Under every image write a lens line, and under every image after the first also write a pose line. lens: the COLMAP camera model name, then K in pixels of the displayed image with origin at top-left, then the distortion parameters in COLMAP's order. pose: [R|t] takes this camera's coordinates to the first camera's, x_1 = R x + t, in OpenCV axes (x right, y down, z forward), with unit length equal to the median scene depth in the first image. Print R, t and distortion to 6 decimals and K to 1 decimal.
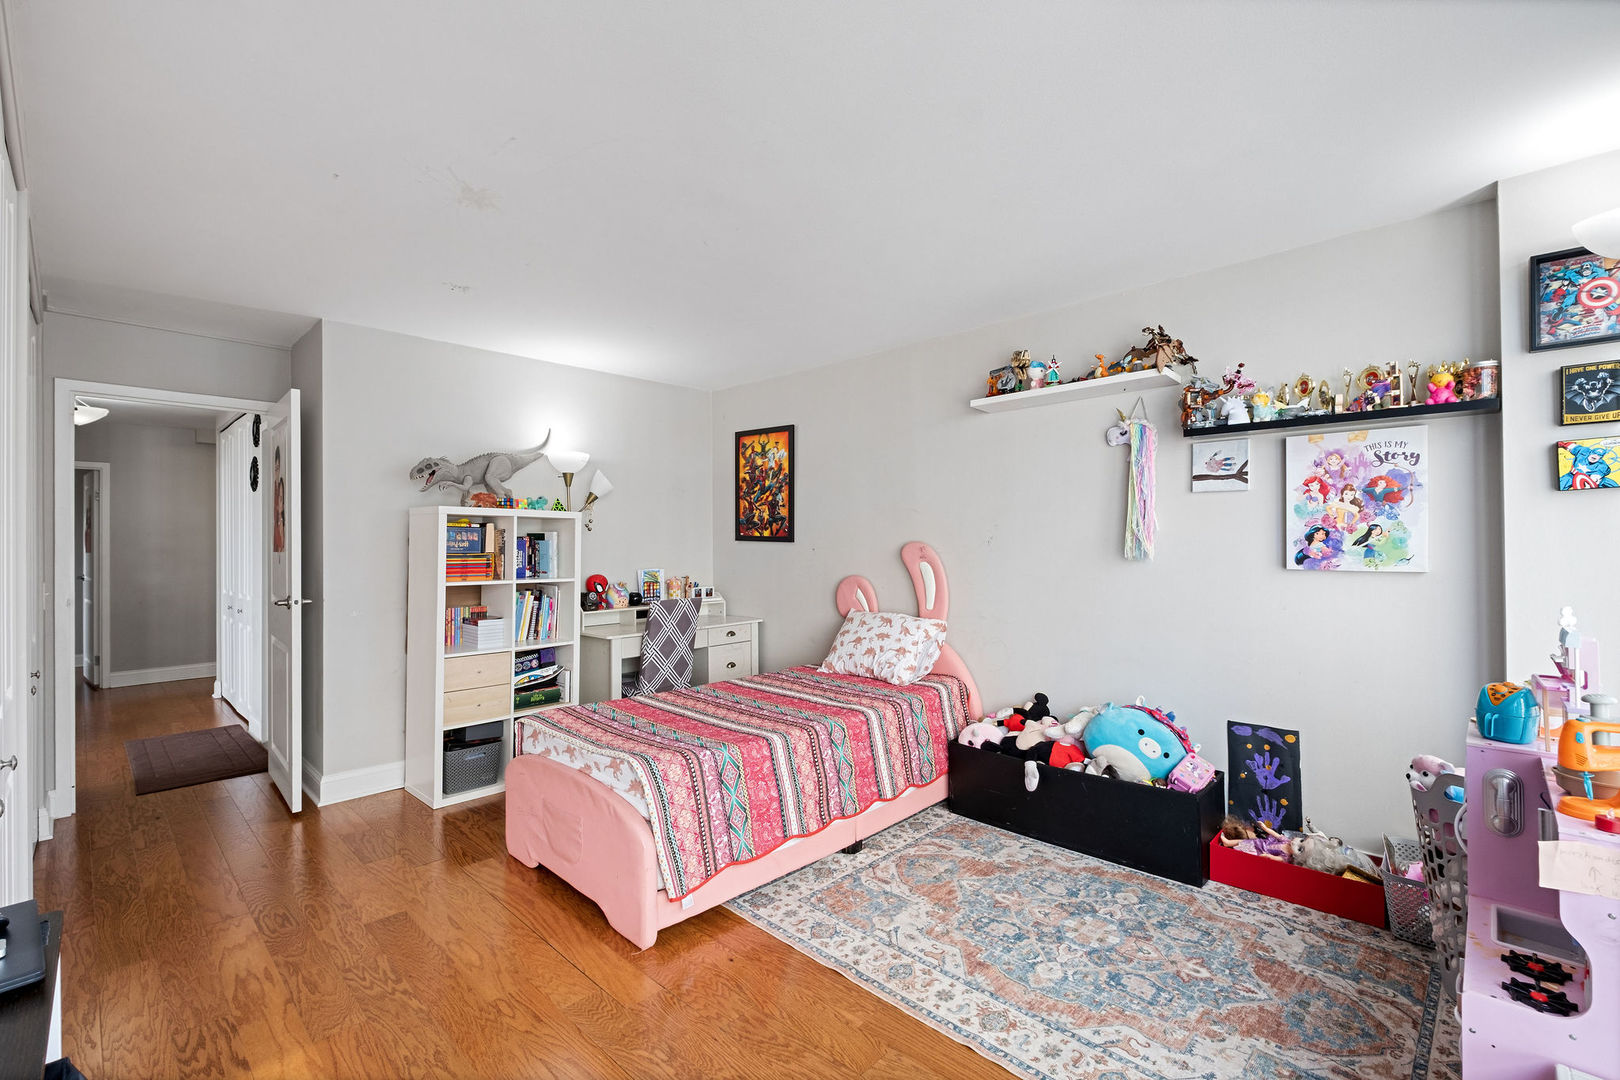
lens RADIAL K [[705.4, 0, 801.2], [0, 705.4, 536.6], [0, 0, 1]] dist [-0.000298, -0.000088]
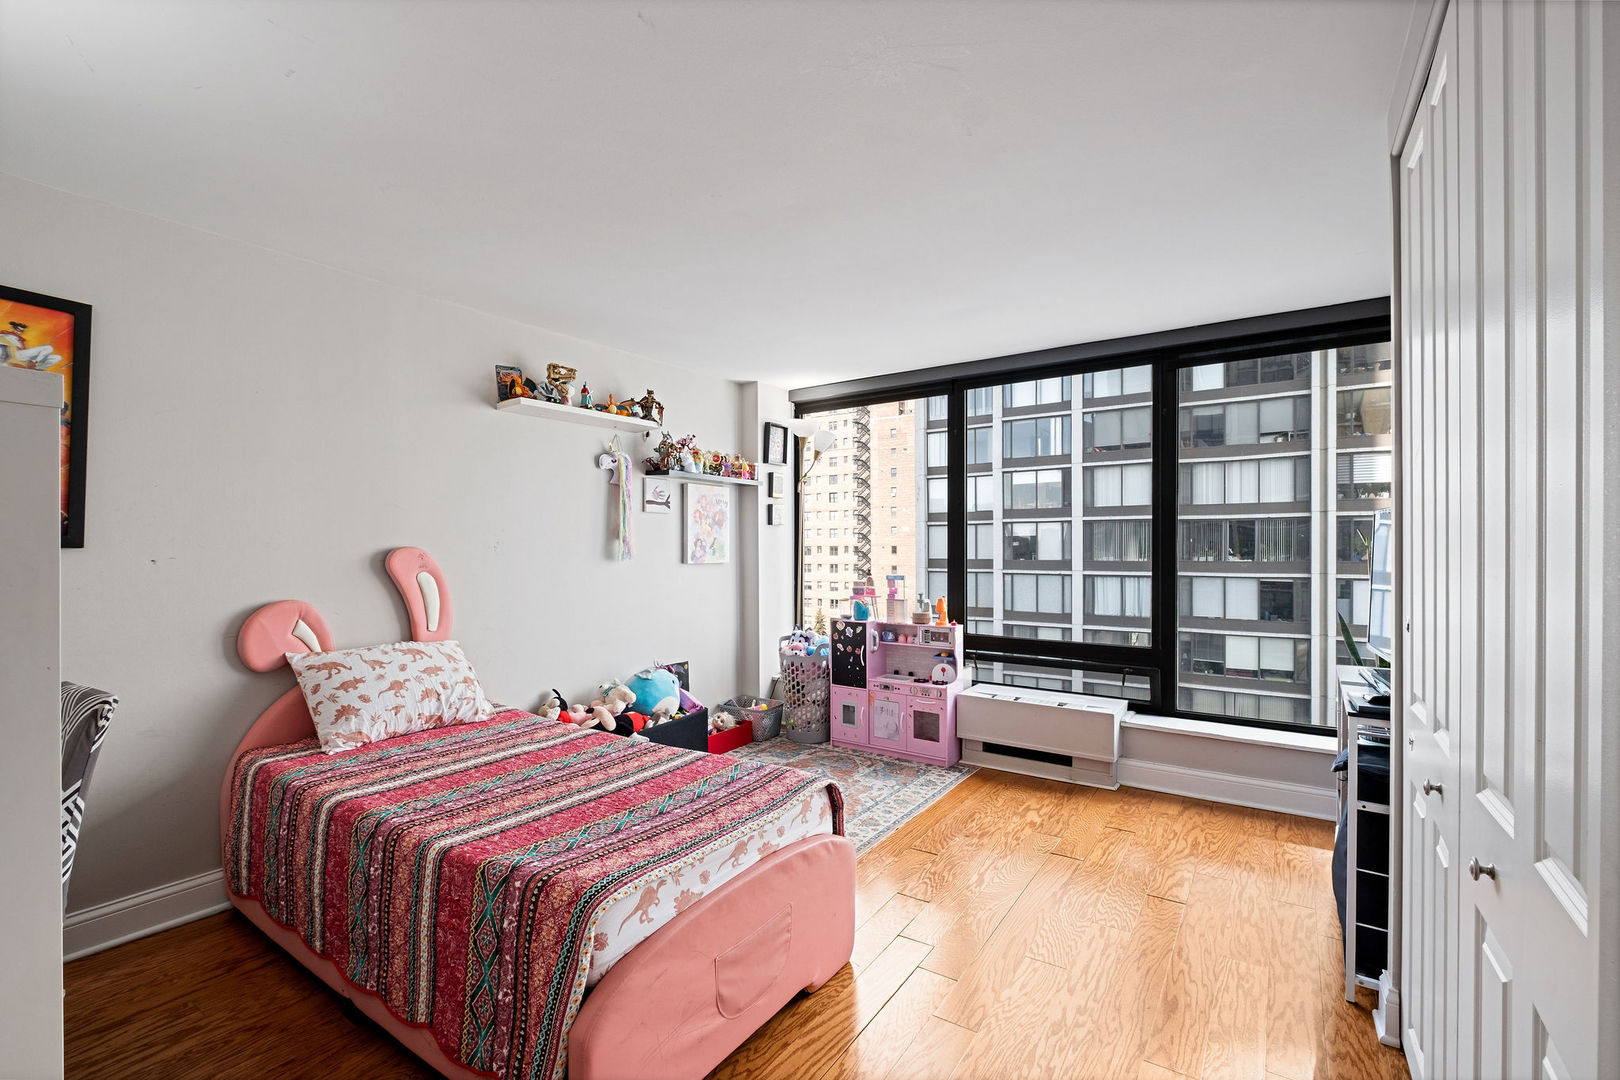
lens RADIAL K [[704.2, 0, 803.4], [0, 704.2, 557.9], [0, 0, 1]] dist [0.007997, -0.007982]
pose [[-0.171598, -0.012579, 0.985087, -0.798273], [-0.003659, 0.999920, 0.012131, 0.009606], [-0.985160, -0.001523, -0.171630, 0.836351]]
